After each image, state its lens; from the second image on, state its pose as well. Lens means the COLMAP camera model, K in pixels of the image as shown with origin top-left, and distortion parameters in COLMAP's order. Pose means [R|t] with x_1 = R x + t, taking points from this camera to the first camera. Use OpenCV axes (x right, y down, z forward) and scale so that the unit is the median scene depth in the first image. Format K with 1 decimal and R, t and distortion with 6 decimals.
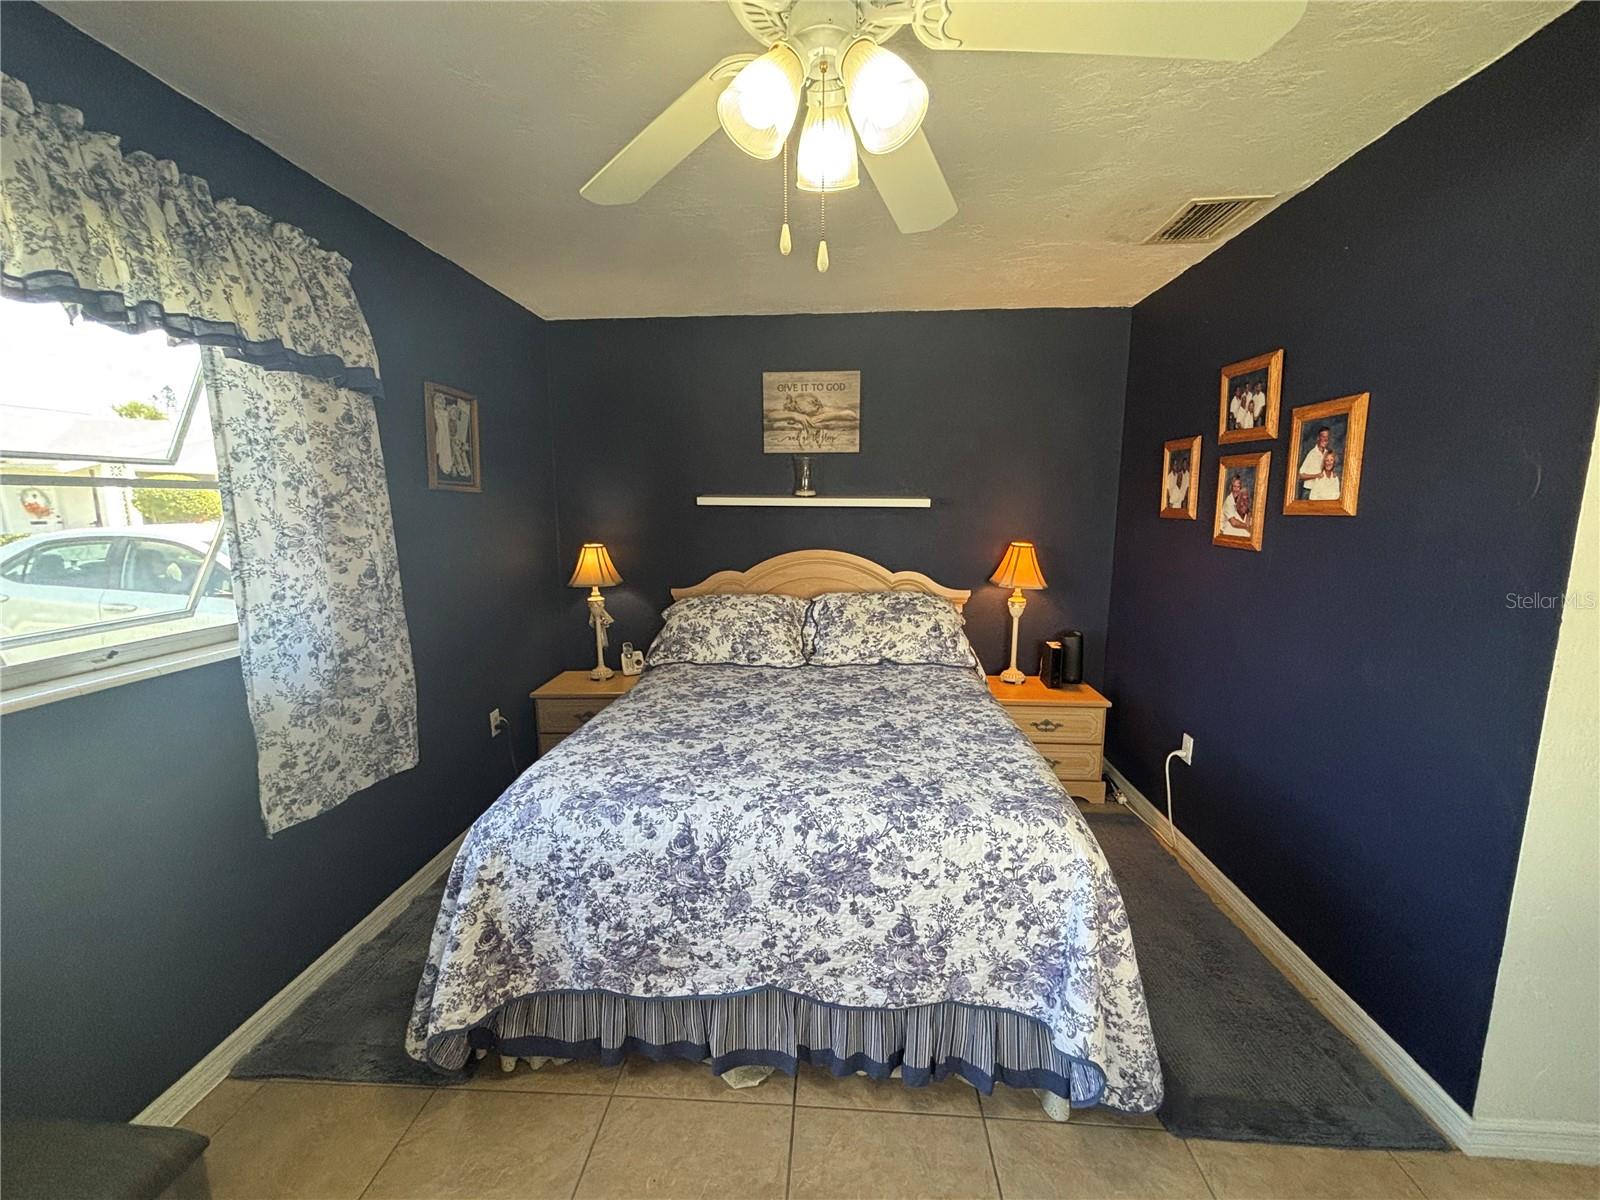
lens RADIAL K [[638.9, 0, 798.0], [0, 638.9, 597.3], [0, 0, 1]] dist [0.001786, -0.001370]
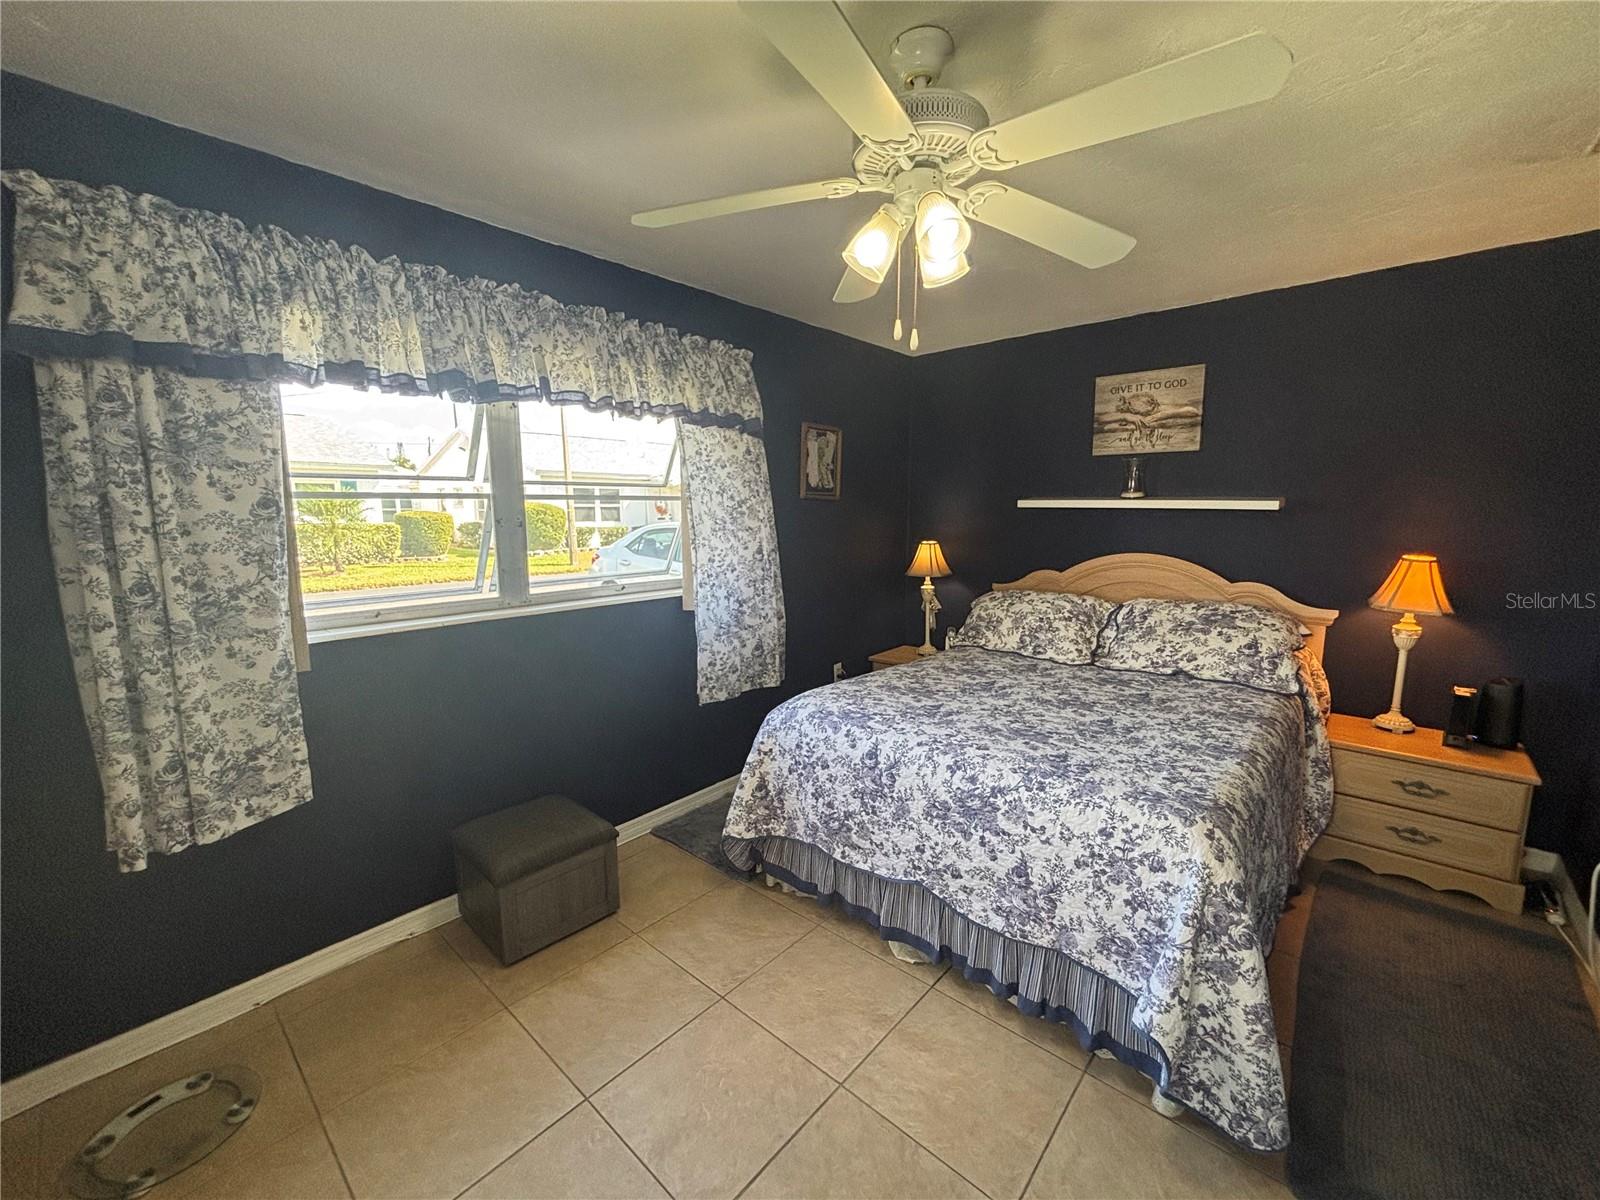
lens RADIAL K [[638.9, 0, 799.8], [0, 638.9, 596.8], [0, 0, 1]] dist [0.001786, -0.001370]
pose [[0.787655, 0.084443, -0.610302, 0.461834], [-0.085756, 0.995947, 0.027124, 0.018275], [0.610119, 0.030973, 0.791704, -0.168423]]
